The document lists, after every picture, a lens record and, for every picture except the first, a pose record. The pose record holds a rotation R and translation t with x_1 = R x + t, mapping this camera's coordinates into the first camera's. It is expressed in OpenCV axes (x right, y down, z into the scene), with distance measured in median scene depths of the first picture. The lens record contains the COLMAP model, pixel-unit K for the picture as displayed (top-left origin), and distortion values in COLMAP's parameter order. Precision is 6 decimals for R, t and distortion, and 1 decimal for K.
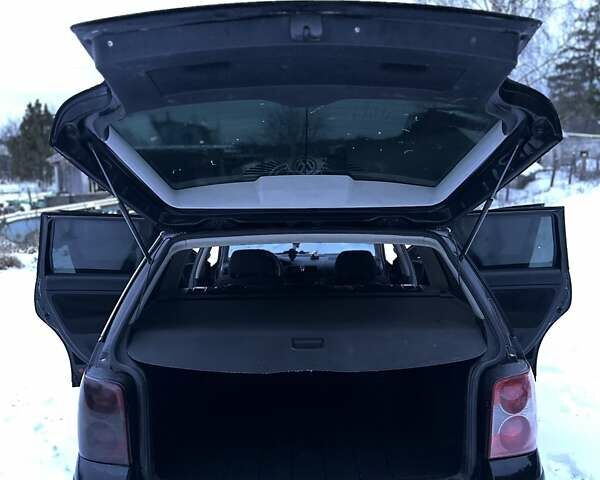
lens RADIAL K [[470.7, 0, 299.8], [0, 470.7, 239.5], [0, 0, 1]] dist [-0.000225, -0.002529]
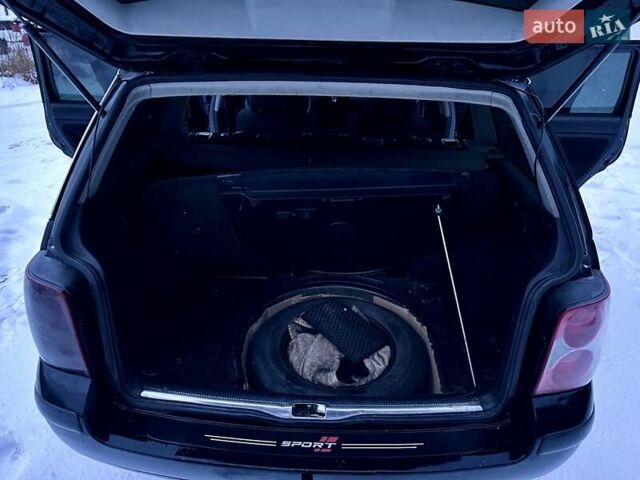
lens RADIAL K [[440.3, 0, 319.7], [0, 440.3, 240.2], [0, 0, 1]] dist [0.000989, -0.001217]
pose [[0.998879, 0.042390, -0.021085, 0.035575], [-0.031373, 0.926180, 0.375773, -0.038221], [0.035458, -0.374690, 0.926472, 0.313645]]
